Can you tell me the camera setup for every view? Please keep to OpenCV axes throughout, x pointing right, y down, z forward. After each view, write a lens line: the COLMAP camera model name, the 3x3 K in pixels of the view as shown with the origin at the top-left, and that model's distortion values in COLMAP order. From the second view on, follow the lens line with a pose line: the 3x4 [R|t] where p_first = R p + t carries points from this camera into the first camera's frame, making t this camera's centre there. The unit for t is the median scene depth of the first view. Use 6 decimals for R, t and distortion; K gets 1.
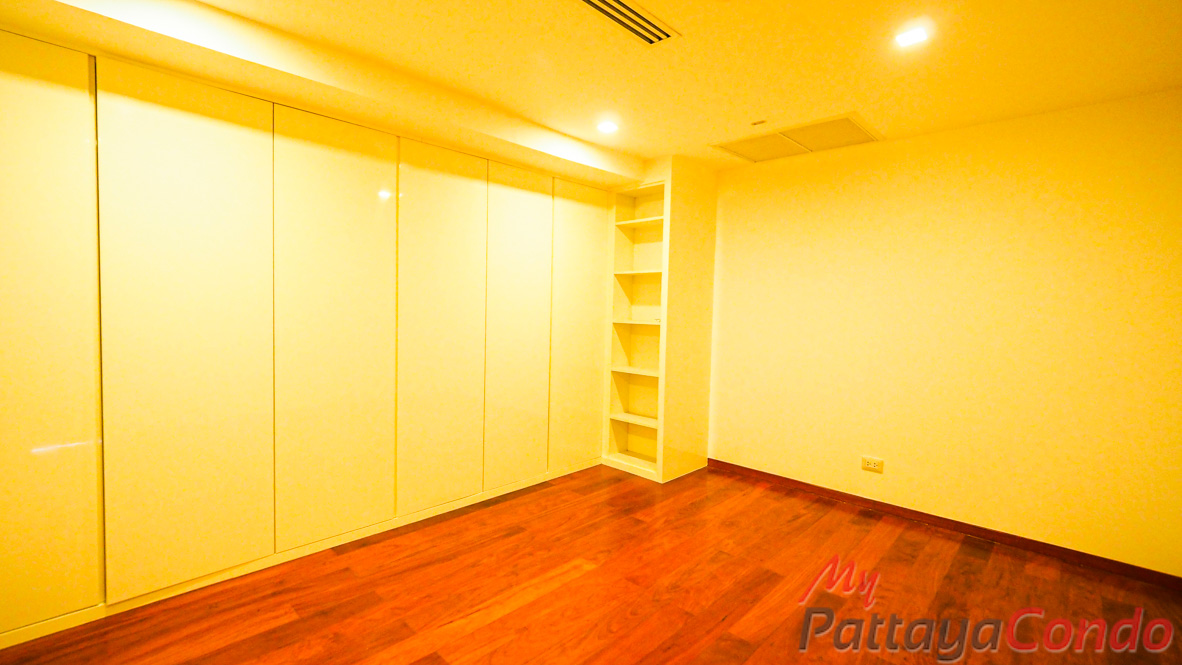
lens RADIAL K [[500.5, 0, 575.1], [0, 500.5, 333.0], [0, 0, 1]] dist [-0.013184, -0.000081]
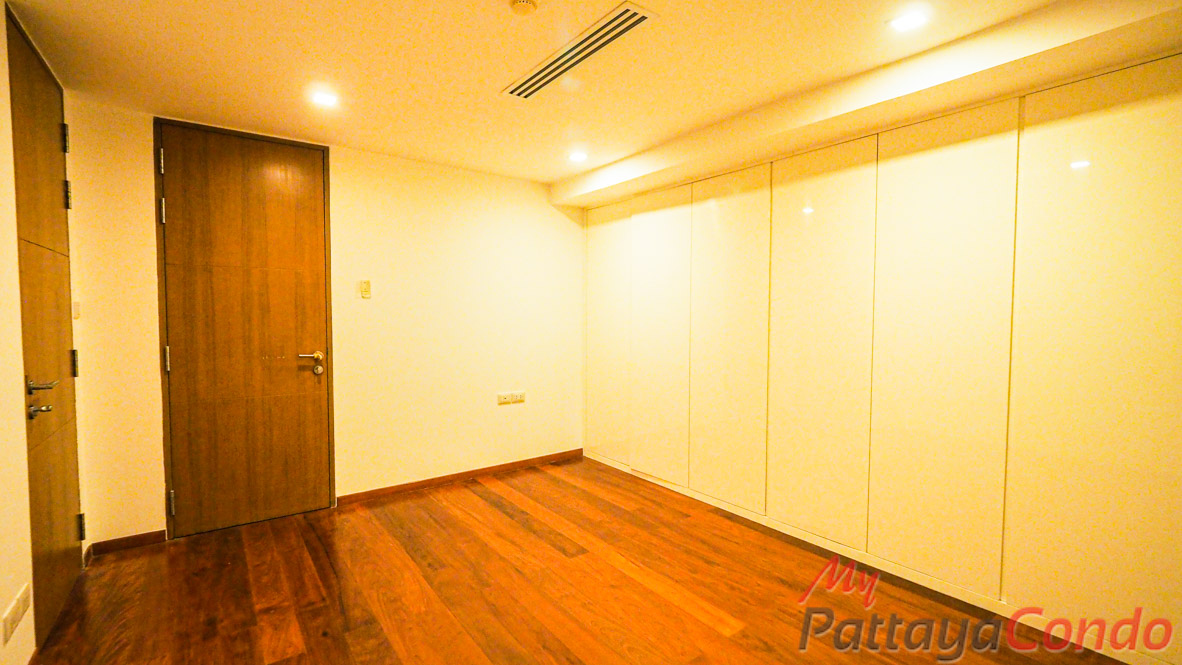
lens RADIAL K [[500.5, 0, 575.1], [0, 500.5, 333.0], [0, 0, 1]] dist [-0.013184, -0.000081]
pose [[-0.158964, 0.012431, -0.987206, 0.879736], [-0.064653, 0.997643, 0.022973, -0.022688], [0.985165, 0.067478, -0.157786, 0.862571]]
